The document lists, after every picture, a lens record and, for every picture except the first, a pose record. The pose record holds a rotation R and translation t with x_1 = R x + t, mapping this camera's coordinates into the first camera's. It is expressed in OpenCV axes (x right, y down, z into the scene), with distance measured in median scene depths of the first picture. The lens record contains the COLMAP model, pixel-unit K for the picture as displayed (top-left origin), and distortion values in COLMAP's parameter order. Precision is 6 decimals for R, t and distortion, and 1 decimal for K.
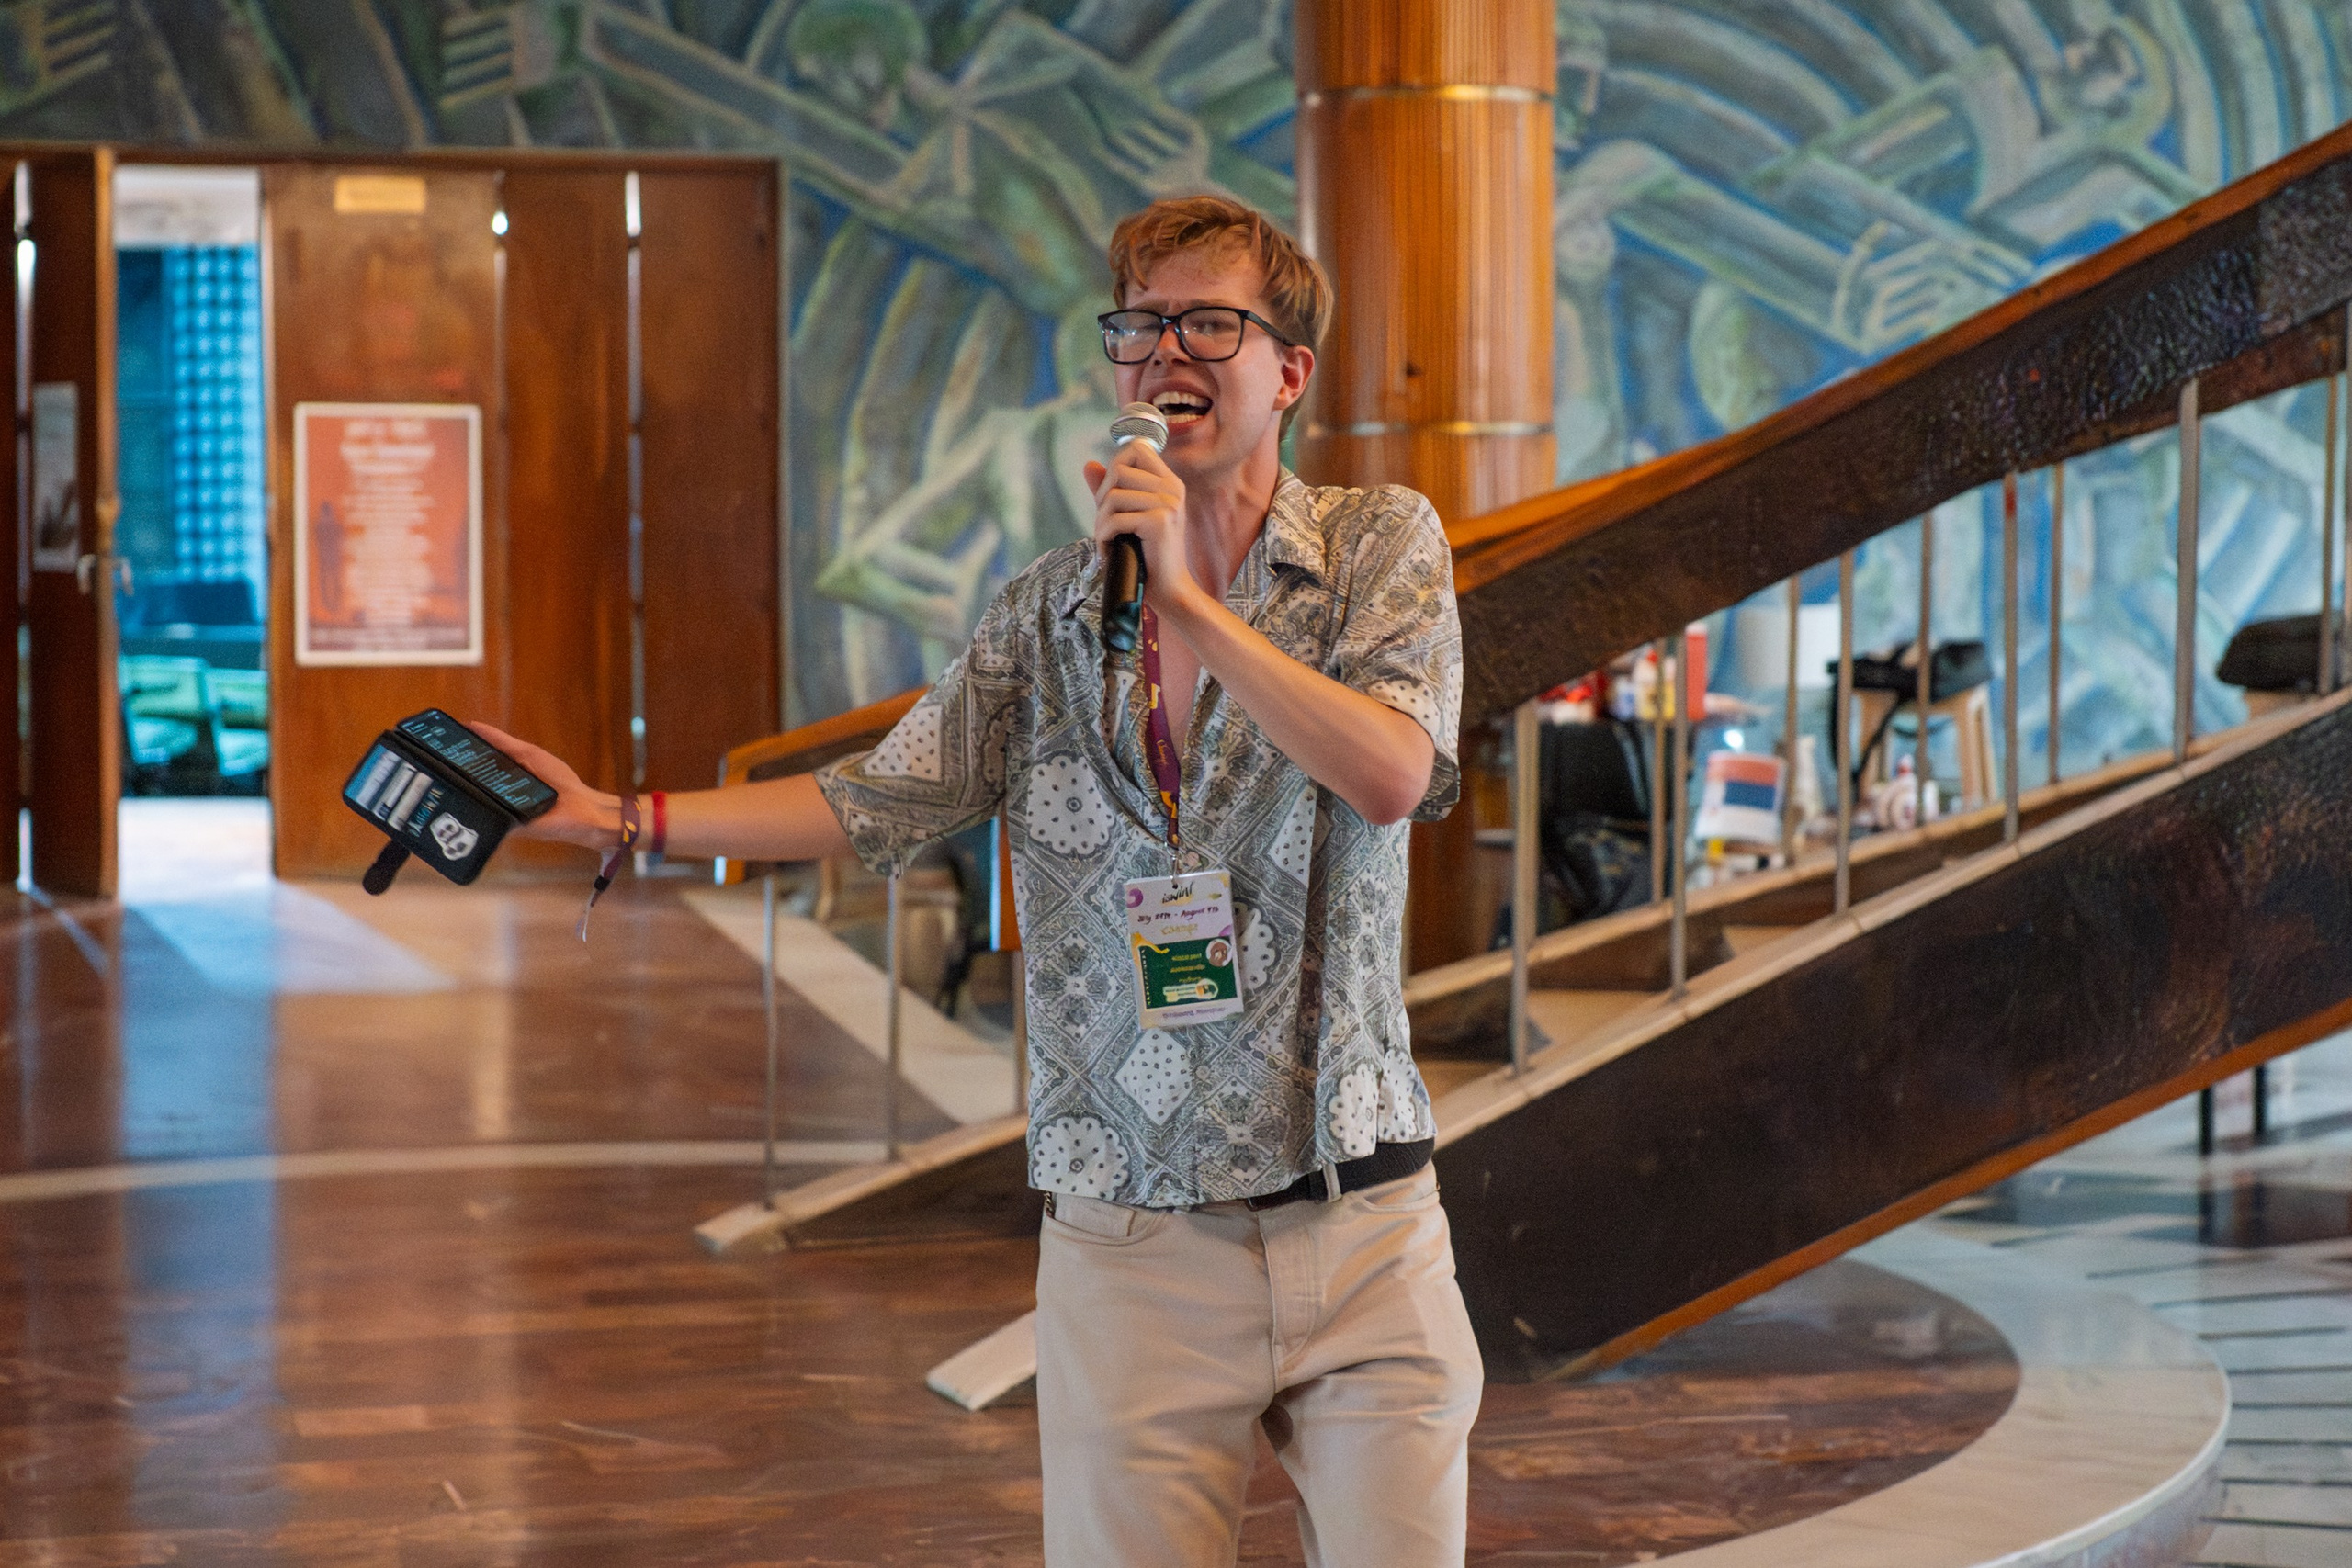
lens RADIAL K [[4375.5, 0, 1112.9], [0, 4375.5, 732.6], [0, 0, 1]] dist [-0.028304, 0.000000]
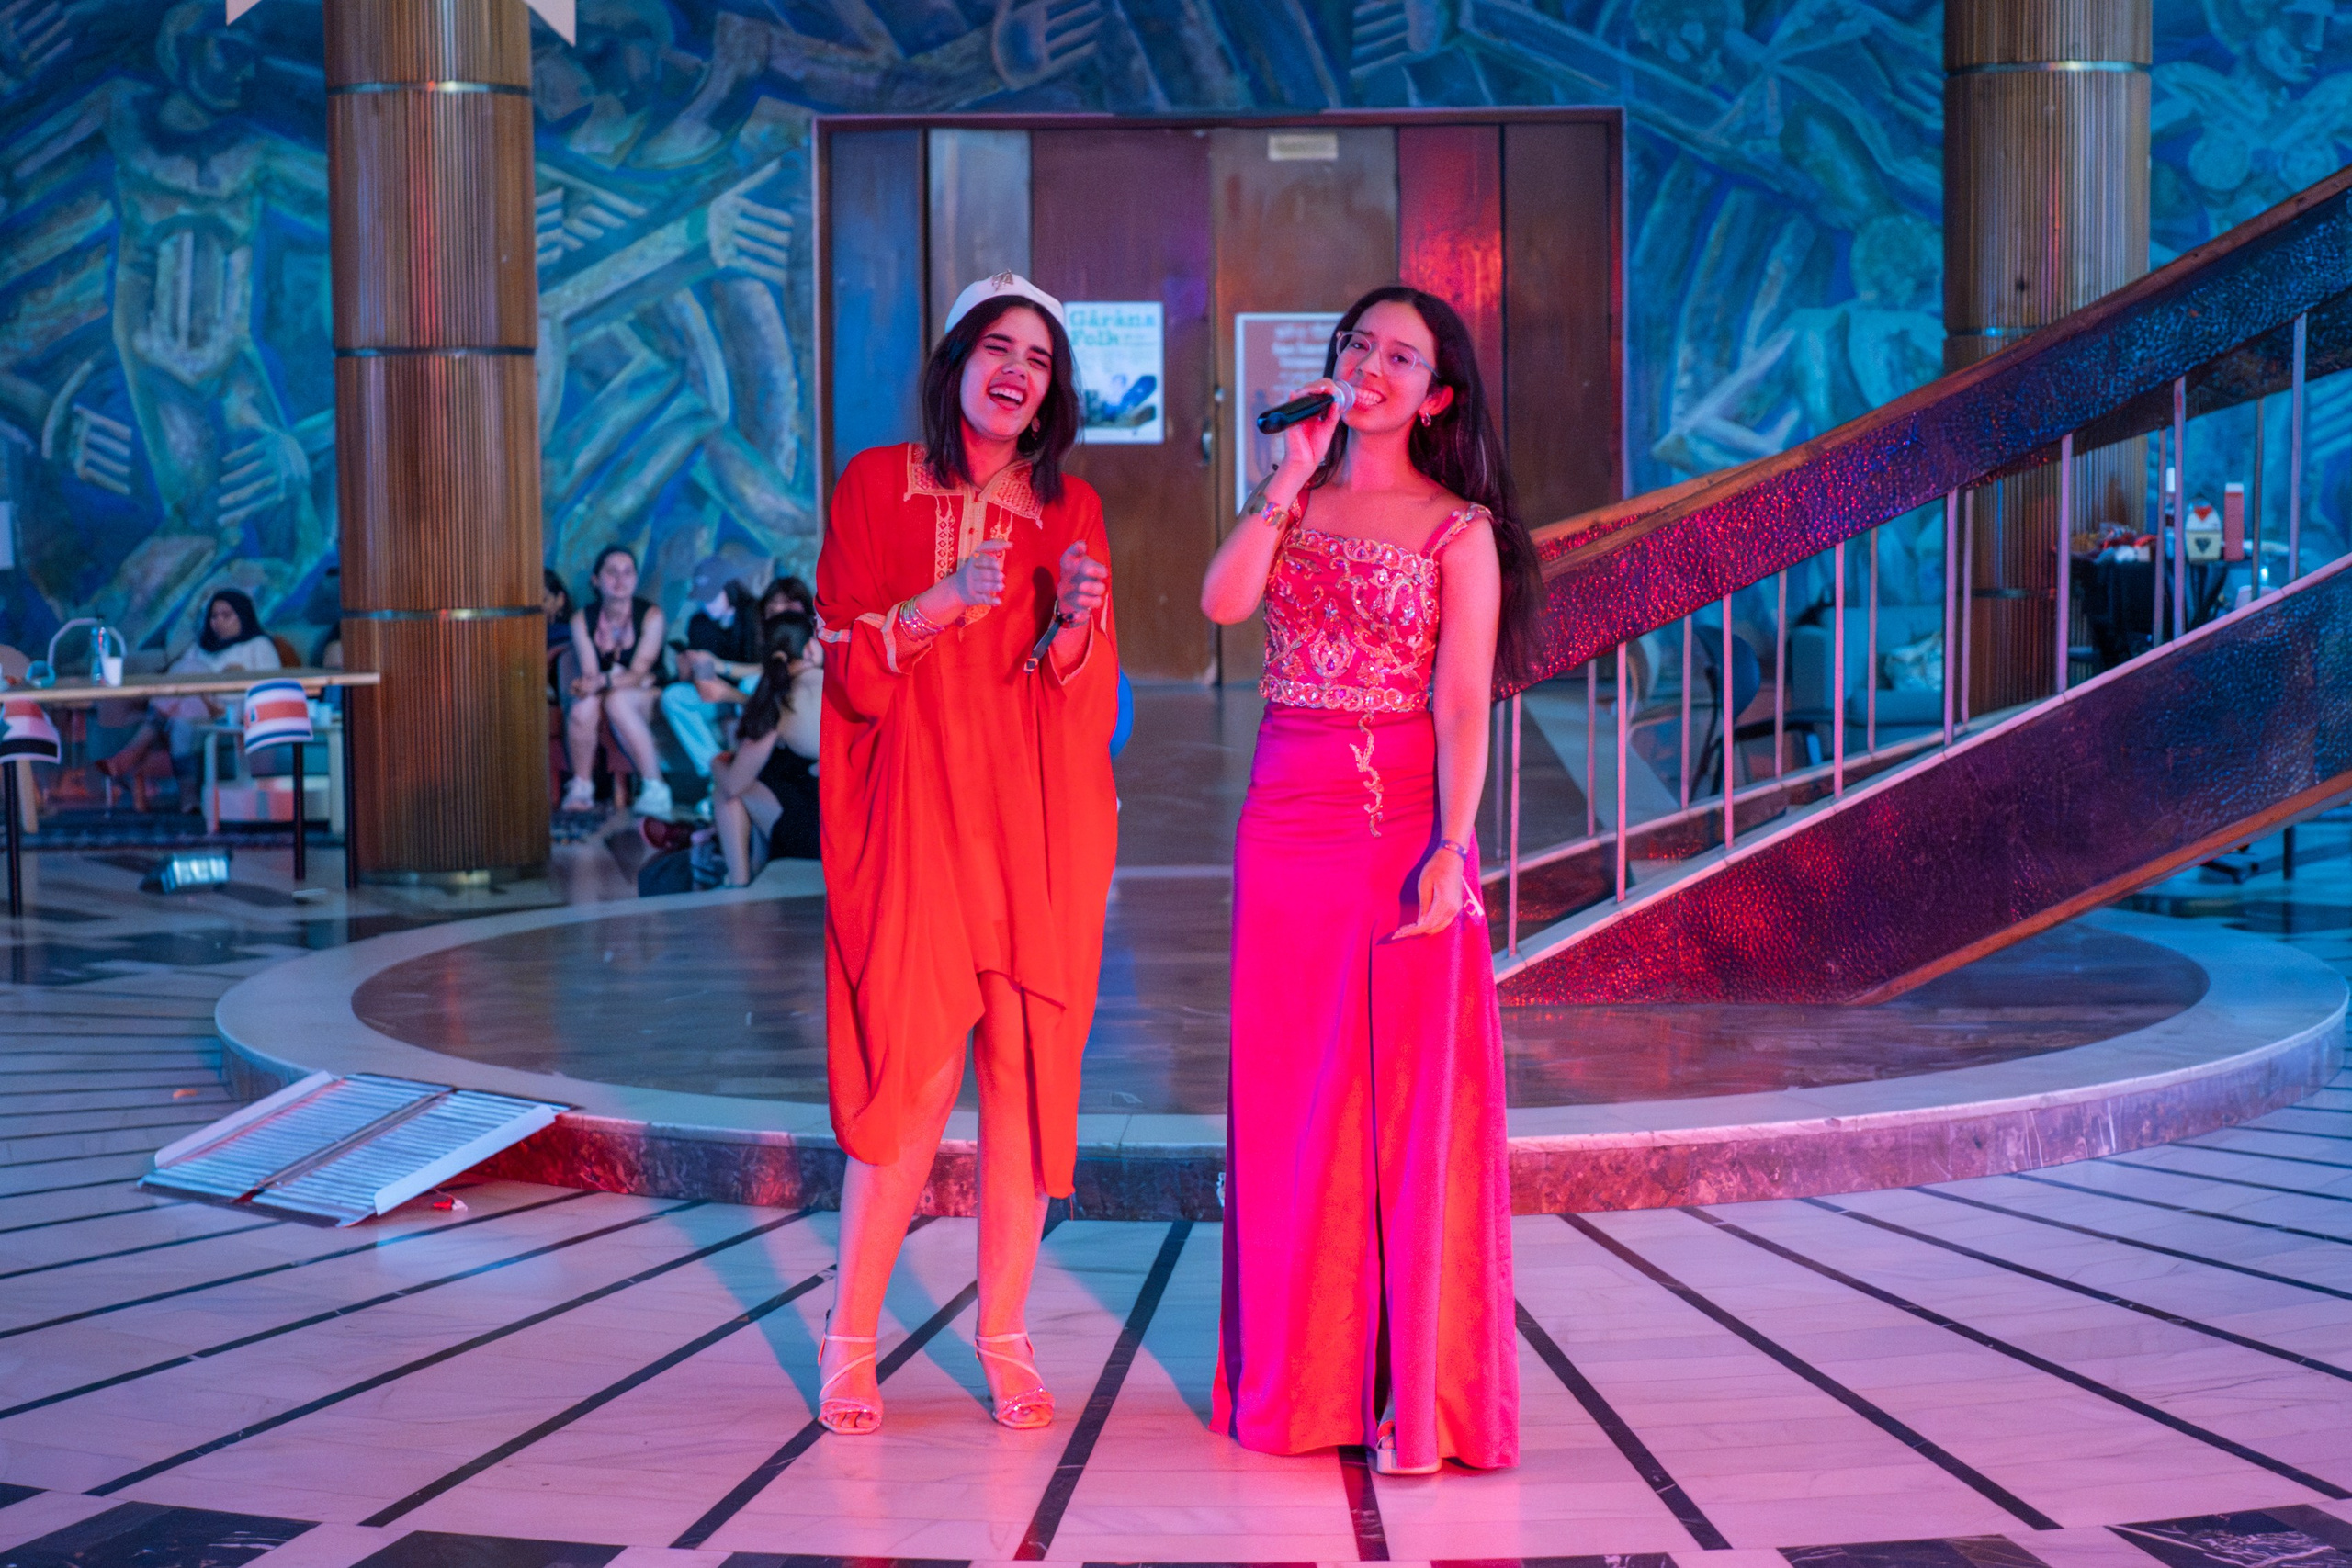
lens RADIAL K [[4171.6, 0, 1163.2], [0, 4171.6, 688.5], [0, 0, 1]] dist [-0.021389, 0.000000]
pose [[0.965649, 0.010481, -0.259640, 0.106215], [-0.004019, 0.999669, 0.025407, 0.003561], [0.259821, -0.023491, 0.965371, -0.179105]]
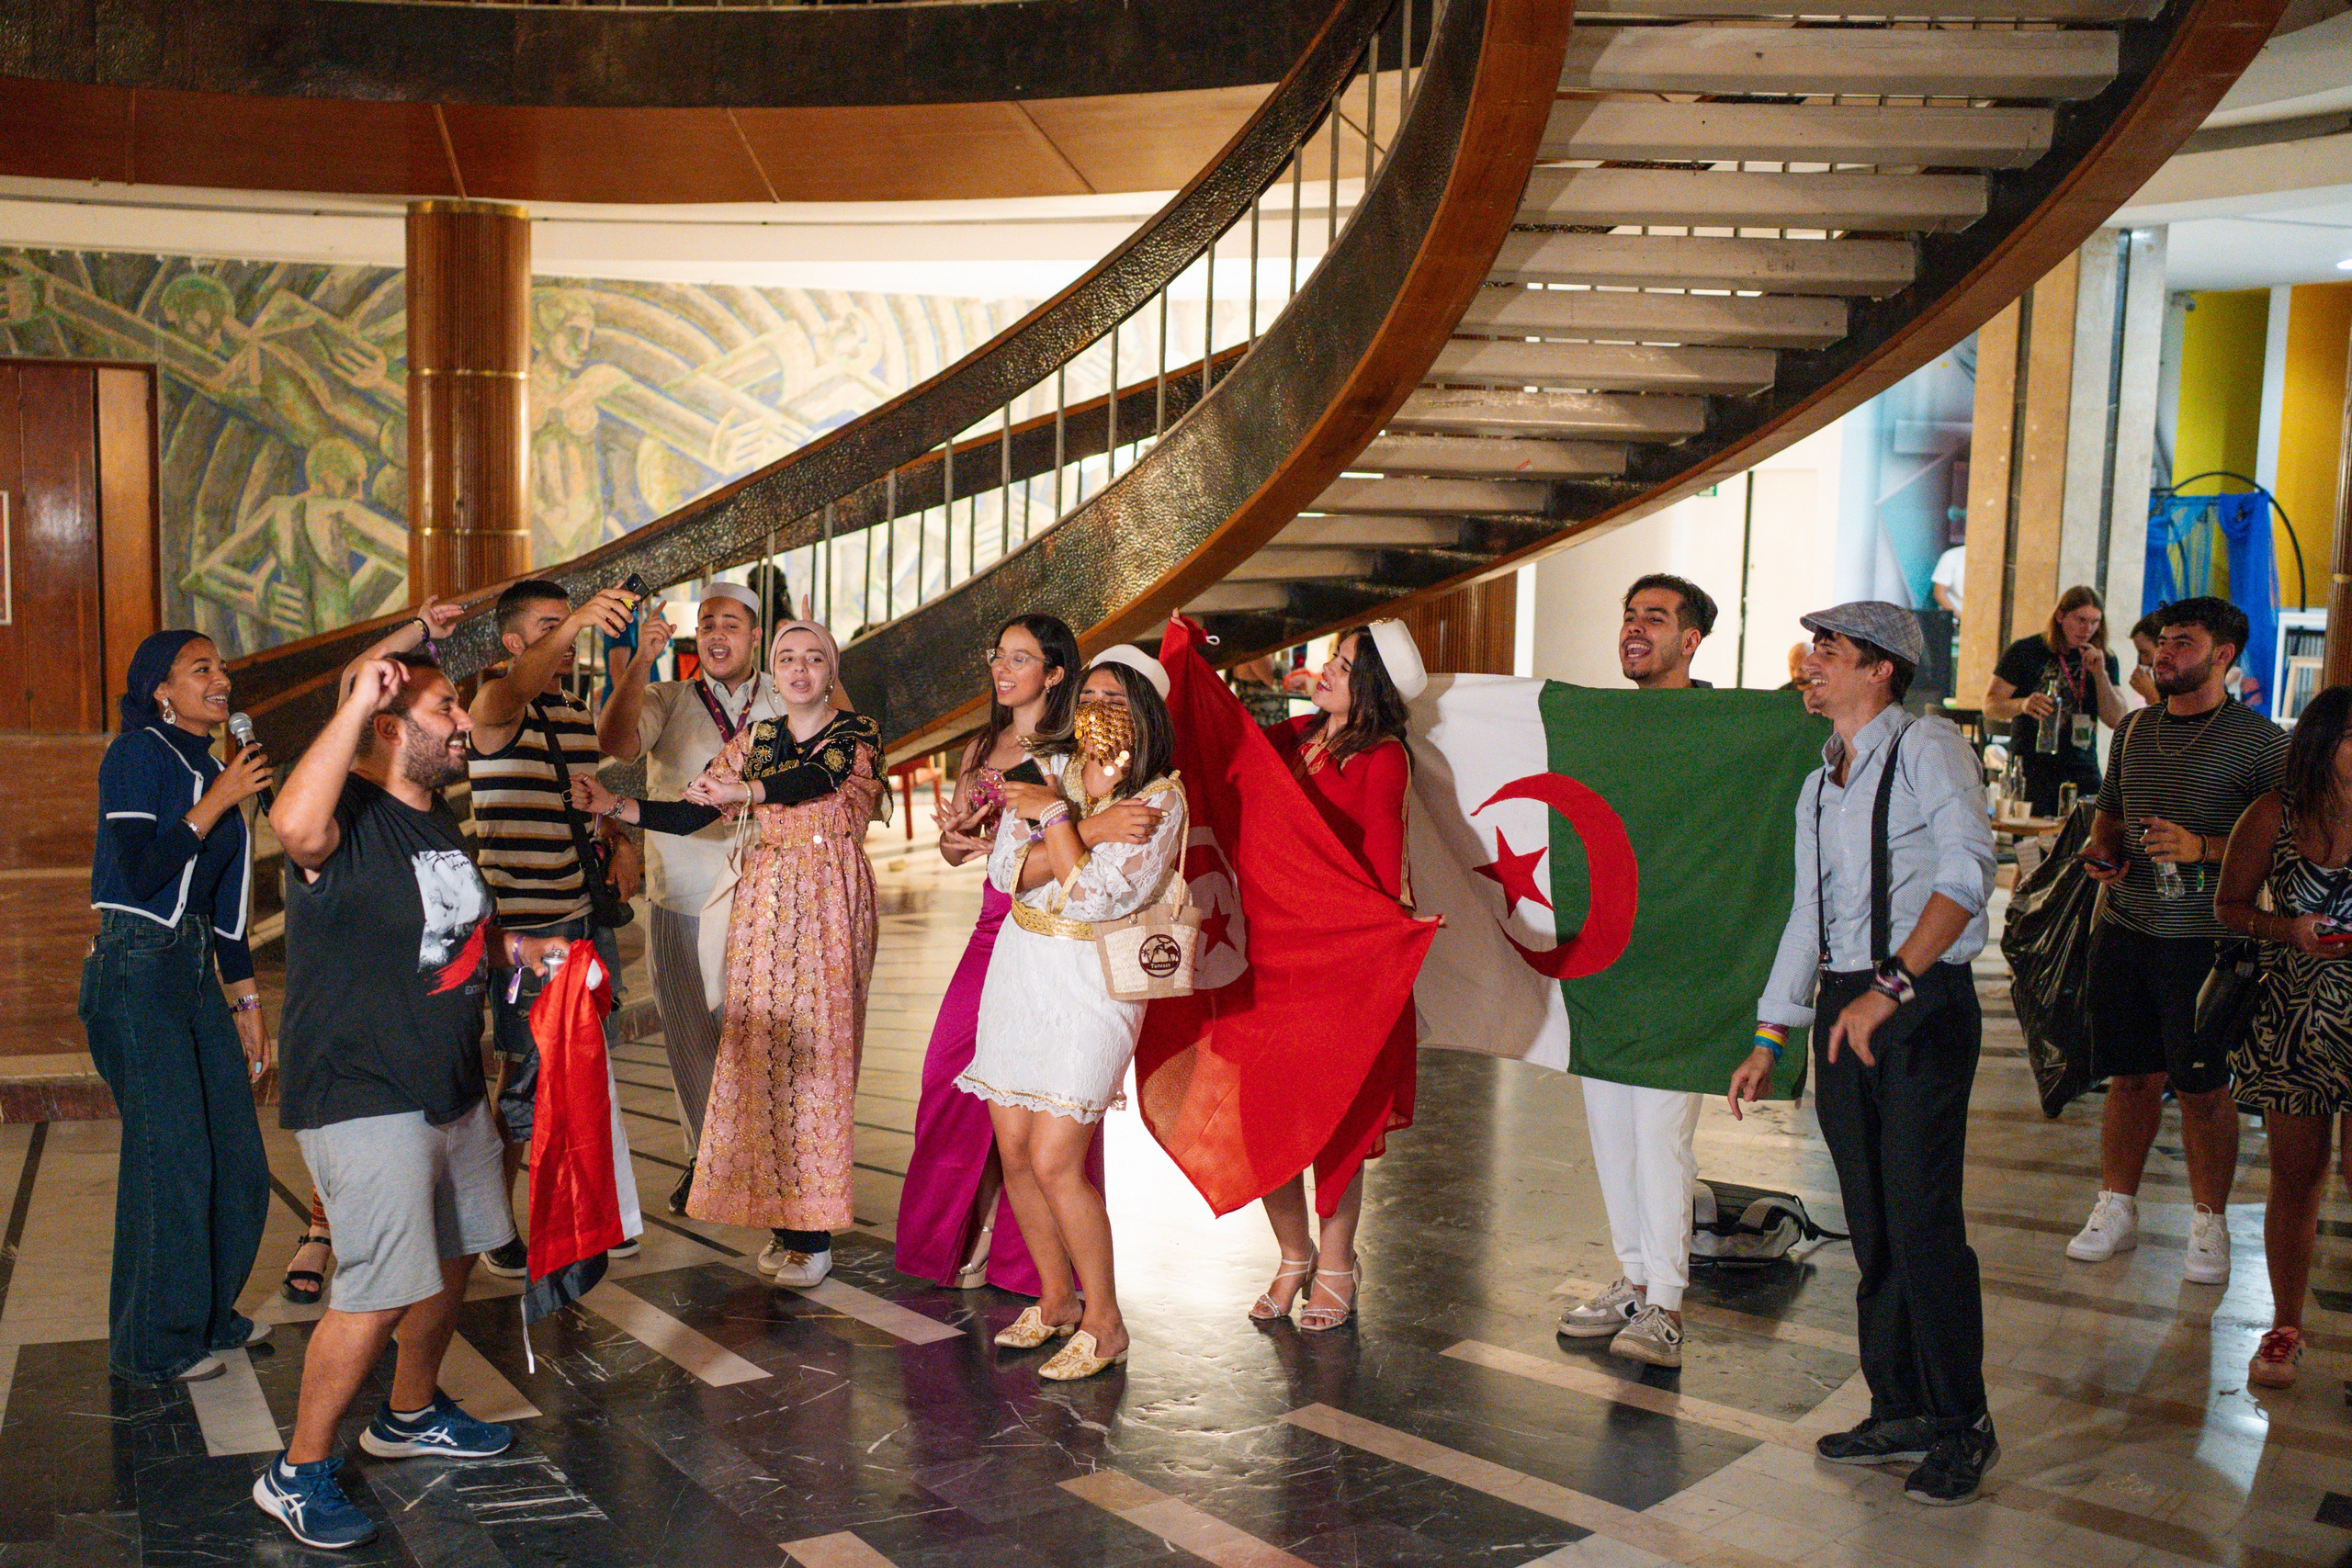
lens RADIAL K [[2678.3, 0, 1007.5], [0, 2678.3, 851.3], [0, 0, 1]] dist [-0.000261, 0.000000]
pose [[0.976543, -0.005538, 0.215252, 0.034922], [-0.012690, 0.996451, 0.083210, -0.019603], [-0.214949, -0.083990, 0.973007, -0.249846]]
